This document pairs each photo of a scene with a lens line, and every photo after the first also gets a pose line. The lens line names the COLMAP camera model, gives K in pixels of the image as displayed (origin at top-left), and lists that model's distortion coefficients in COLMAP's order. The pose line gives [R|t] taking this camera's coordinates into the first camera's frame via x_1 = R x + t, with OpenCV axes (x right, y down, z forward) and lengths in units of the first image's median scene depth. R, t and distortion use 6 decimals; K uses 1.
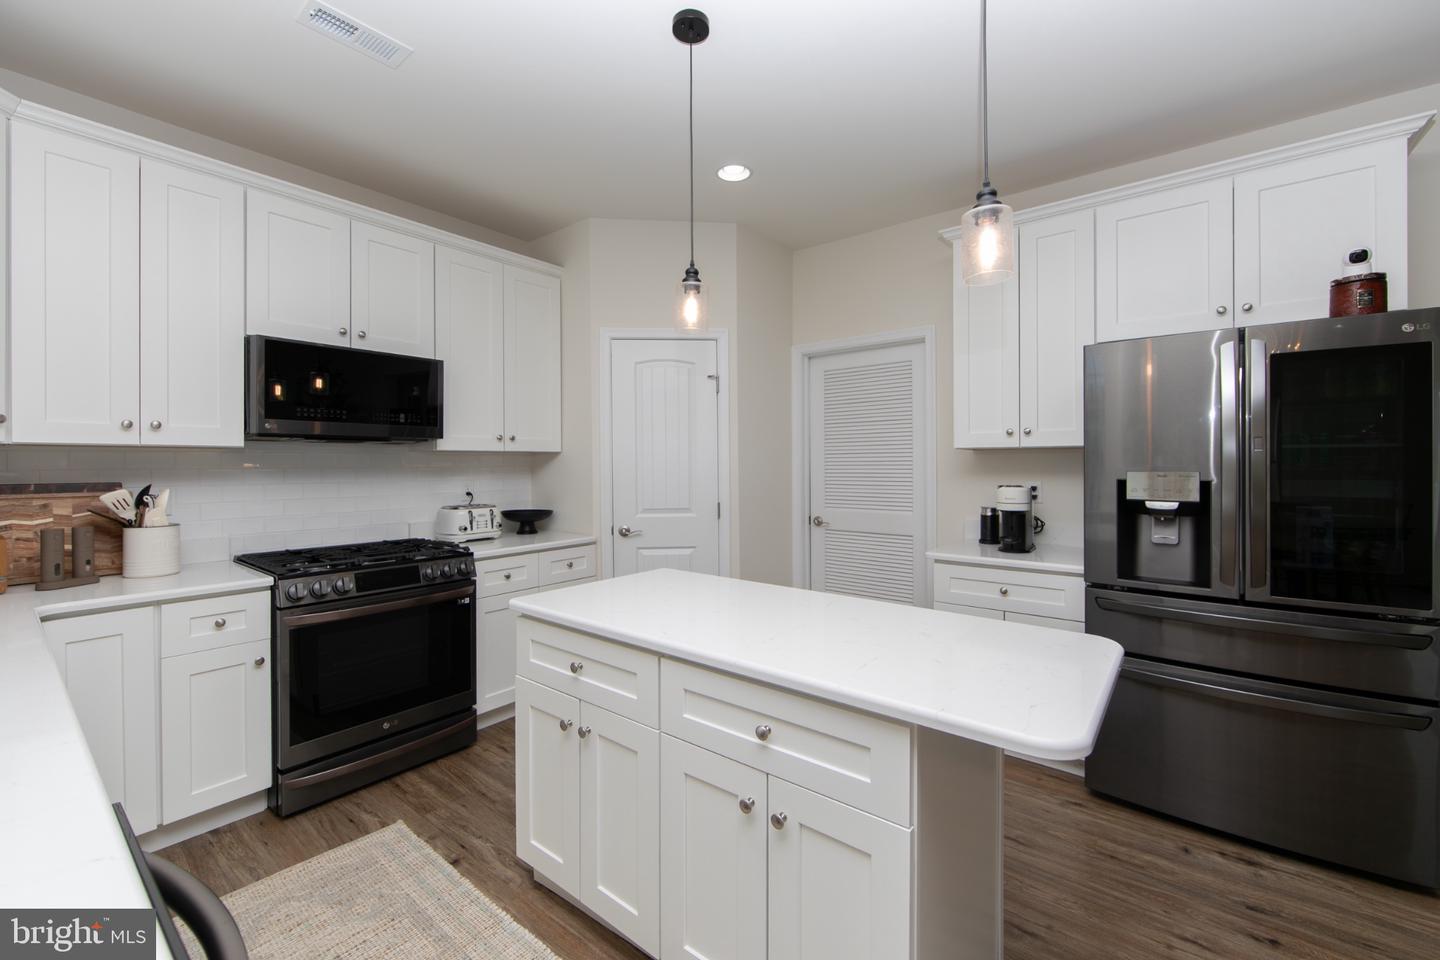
lens RADIAL K [[592.1, 0, 694.6], [0, 592.1, 471.5], [0, 0, 1]] dist [-0.001534, 0.000025]
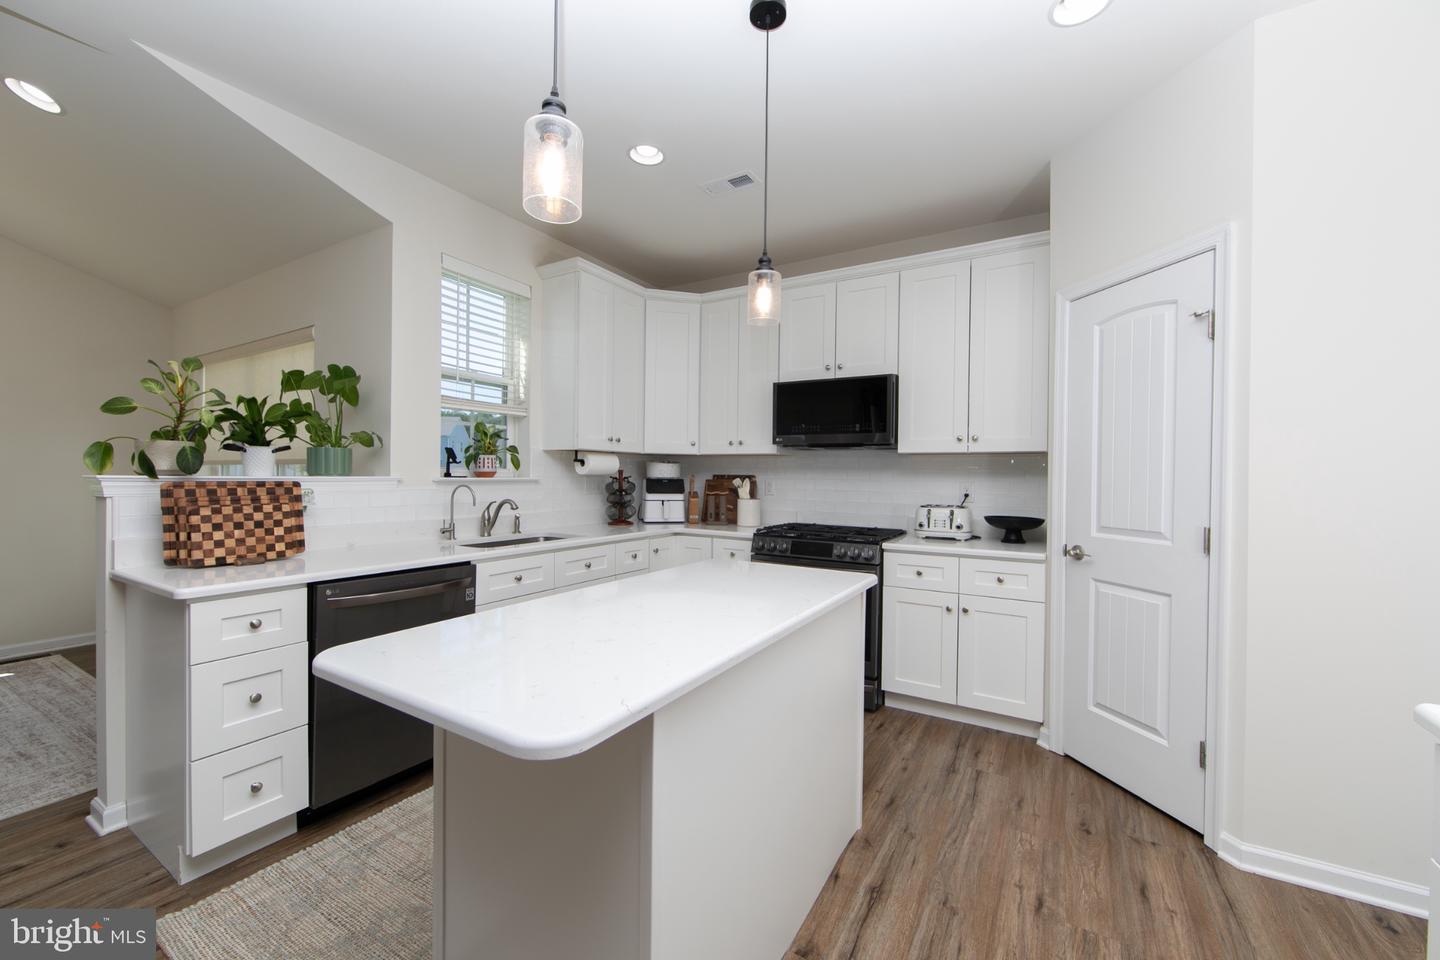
lens RADIAL K [[573.2, 0, 760.6], [0, 573.2, 480.9], [0, 0, 1]] dist [-0.001248, 0.000062]
pose [[0.187675, 0.015611, -0.982107, 0.678845], [-0.025751, 0.999608, 0.010968, 0.014198], [0.981894, 0.023232, 0.188003, 0.603748]]
